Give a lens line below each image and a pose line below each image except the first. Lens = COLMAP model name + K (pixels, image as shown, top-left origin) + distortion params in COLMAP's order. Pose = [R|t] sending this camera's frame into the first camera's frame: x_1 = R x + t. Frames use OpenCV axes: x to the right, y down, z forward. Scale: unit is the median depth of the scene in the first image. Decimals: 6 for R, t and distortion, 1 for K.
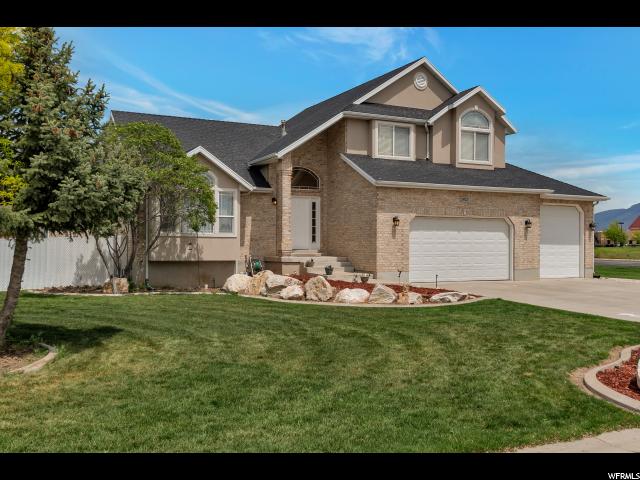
lens RADIAL K [[676.1, 0, 320.1], [0, 676.1, 237.7], [0, 0, 1]] dist [0.005900, 0.000000]
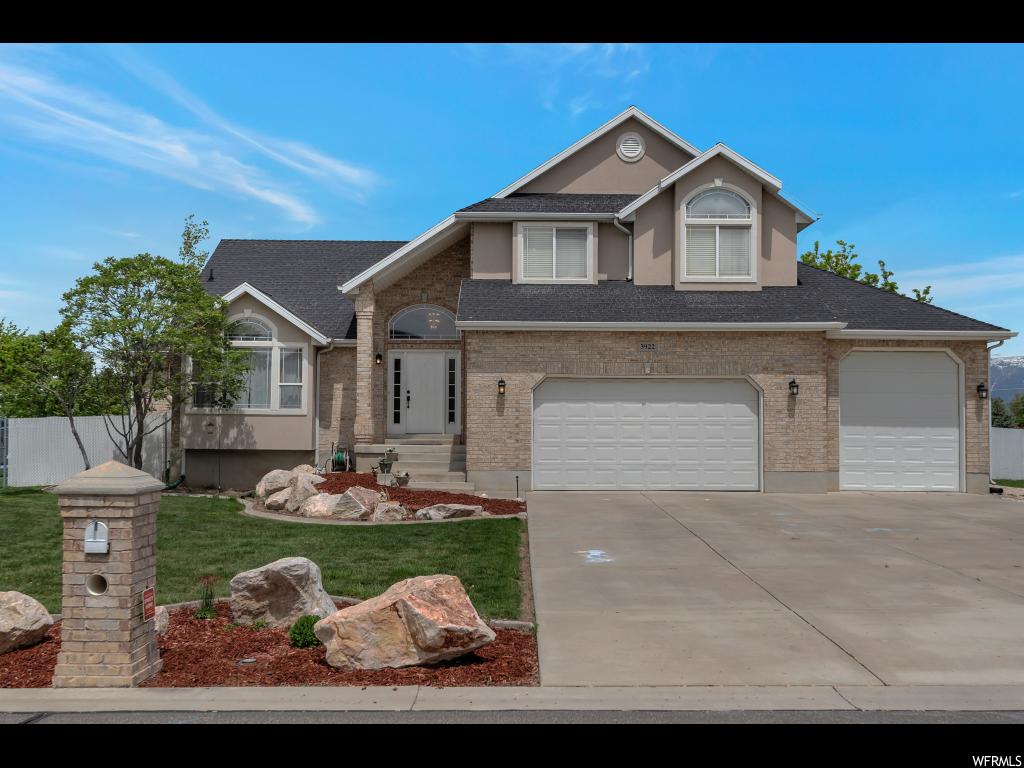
lens RADIAL K [[1081.8, 0, 511.4], [0, 1081.8, 386.3], [0, 0, 1]] dist [0.005900, 0.000000]
pose [[0.885879, -0.017872, -0.463573, 0.509920], [0.002793, 0.999445, -0.033194, 0.006474], [0.463909, 0.028111, 0.885437, 0.134658]]
